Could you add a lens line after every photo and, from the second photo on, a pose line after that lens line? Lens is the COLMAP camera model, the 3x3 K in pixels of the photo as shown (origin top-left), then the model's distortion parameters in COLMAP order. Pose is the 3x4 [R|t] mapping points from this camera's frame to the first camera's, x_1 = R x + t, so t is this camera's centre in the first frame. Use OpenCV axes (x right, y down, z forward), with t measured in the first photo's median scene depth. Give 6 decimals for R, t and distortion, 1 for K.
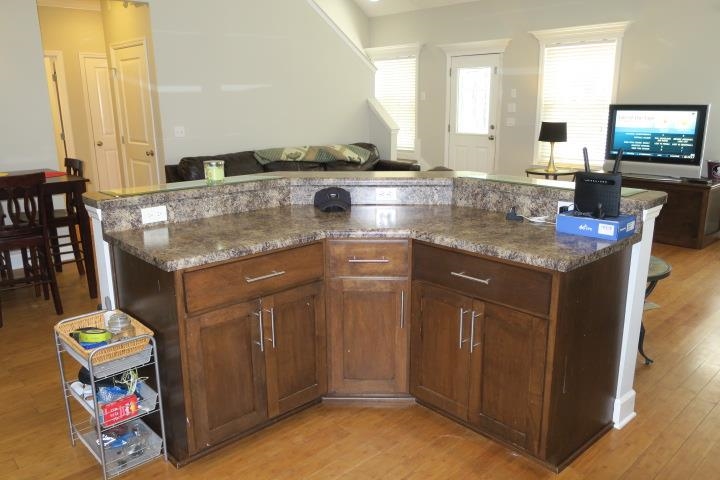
lens RADIAL K [[568.3, 0, 363.5], [0, 568.3, 242.7], [0, 0, 1]] dist [-0.009684, 0.010599]
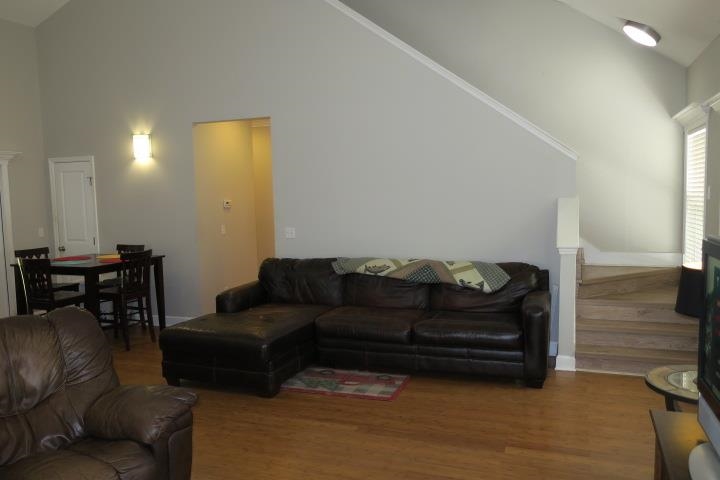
lens RADIAL K [[568.3, 0, 361.2], [0, 568.3, 240.3], [0, 0, 1]] dist [-0.009684, 0.010599]
pose [[0.431290, 0.078161, -0.898822, 0.665872], [-0.201936, 0.979328, -0.011735, -0.197946], [0.879324, 0.186566, 0.438158, 0.672183]]
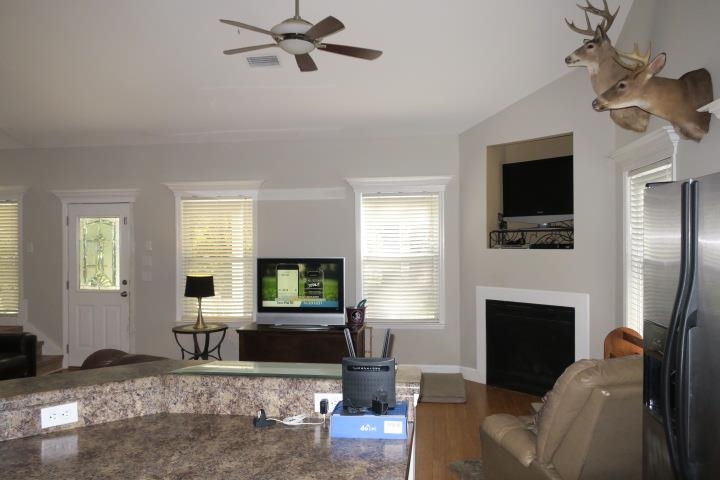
lens RADIAL K [[568.3, 0, 360.4], [0, 568.3, 240.1], [0, 0, 1]] dist [-0.009684, 0.010599]
pose [[0.780641, 0.003860, 0.624968, -0.050812], [0.151903, 0.968822, -0.195726, -0.050948], [-0.606238, 0.247726, 0.755716, 0.125478]]
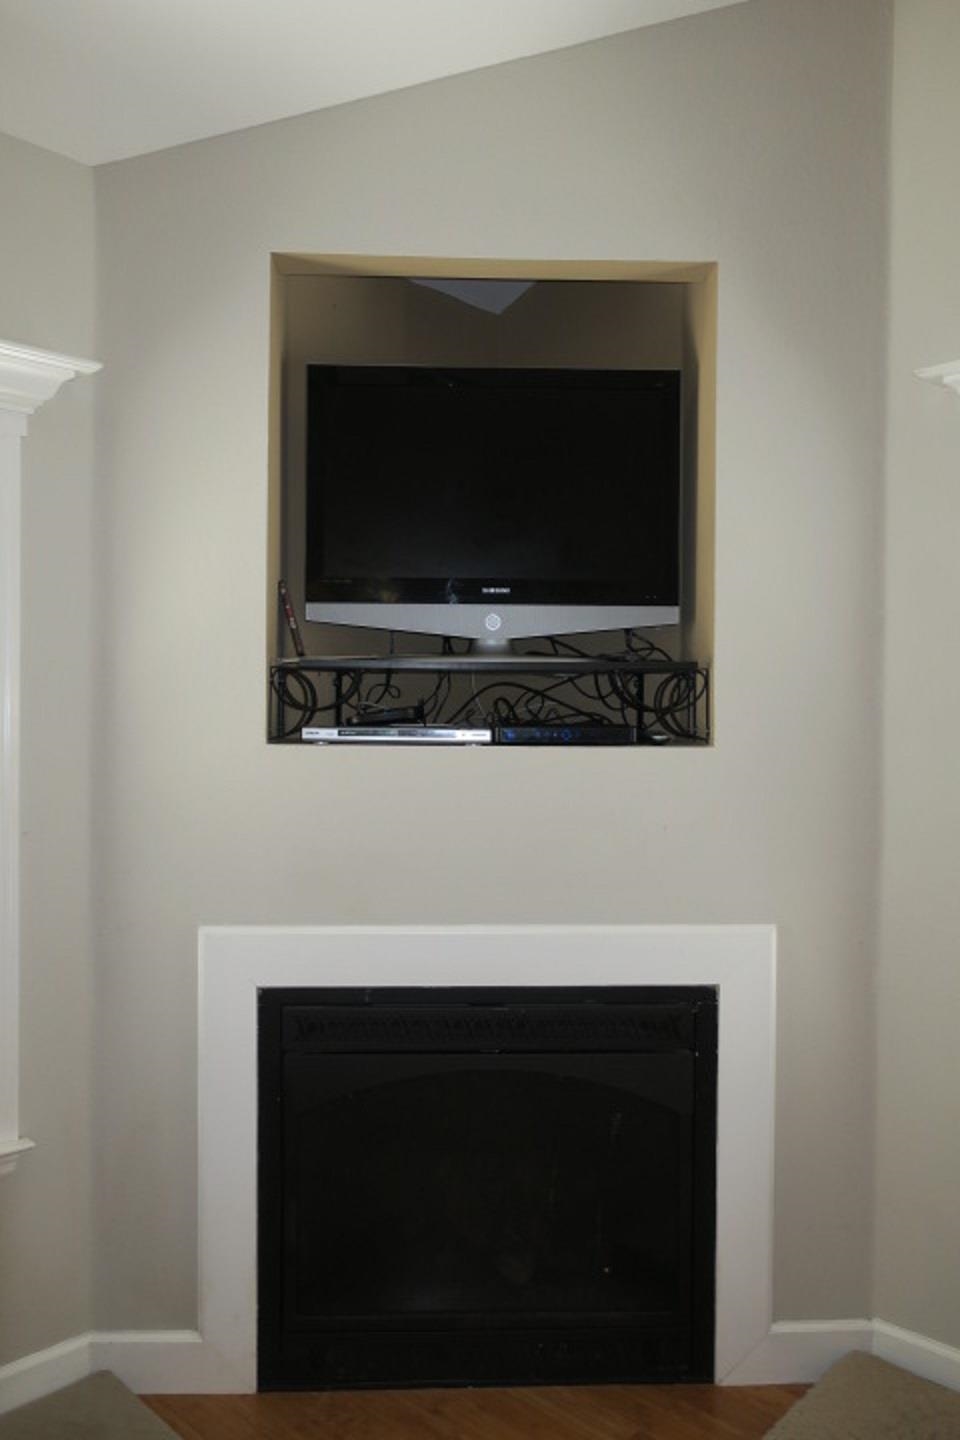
lens RADIAL K [[1136.7, 0, 474.3], [0, 1136.7, 716.8], [0, 0, 1]] dist [-0.009684, 0.010599]
pose [[-0.037890, 0.002102, 0.999280, 0.333566], [0.235642, 0.971816, 0.006890, -0.195318], [-0.971101, 0.235733, -0.037317, 0.697489]]
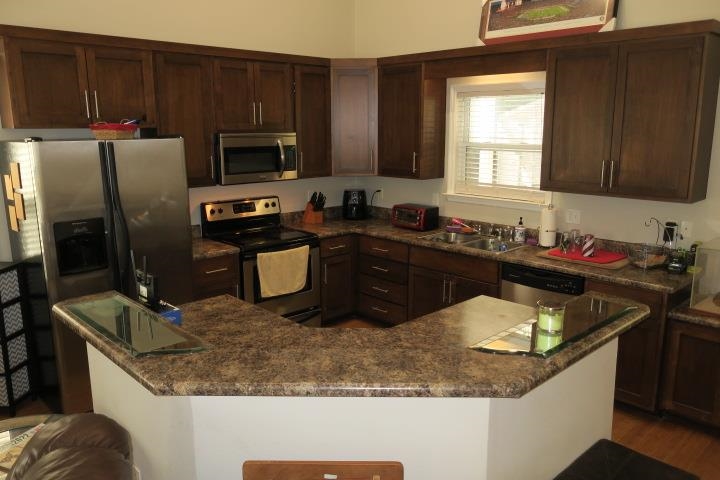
lens RADIAL K [[568.3, 0, 362.3], [0, 568.3, 242.2], [0, 0, 1]] dist [-0.009684, 0.010599]
pose [[-0.999848, 0.015922, -0.007056, -0.004781], [0.011276, 0.900628, 0.434444, -0.261939], [0.013272, 0.434299, -0.900671, 0.786321]]
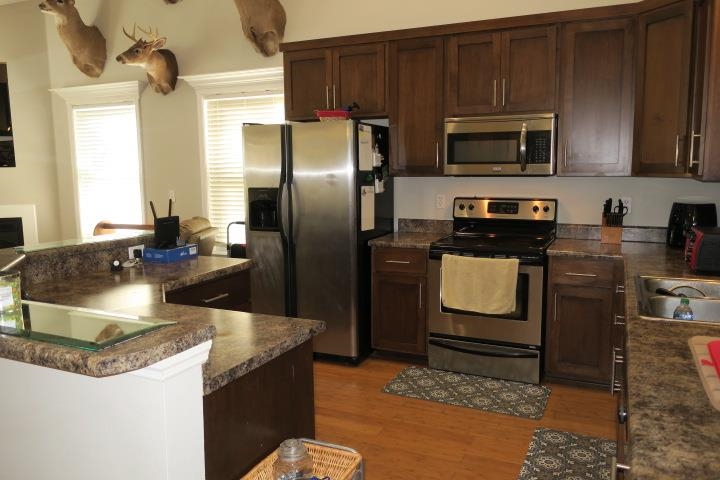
lens RADIAL K [[568.3, 0, 364.8], [0, 568.3, 242.0], [0, 0, 1]] dist [-0.009684, 0.010599]
pose [[-0.374012, -0.109398, 0.920949, -0.426904], [0.239193, 0.948045, 0.209757, -0.095983], [-0.896048, 0.298736, -0.328413, 0.409069]]
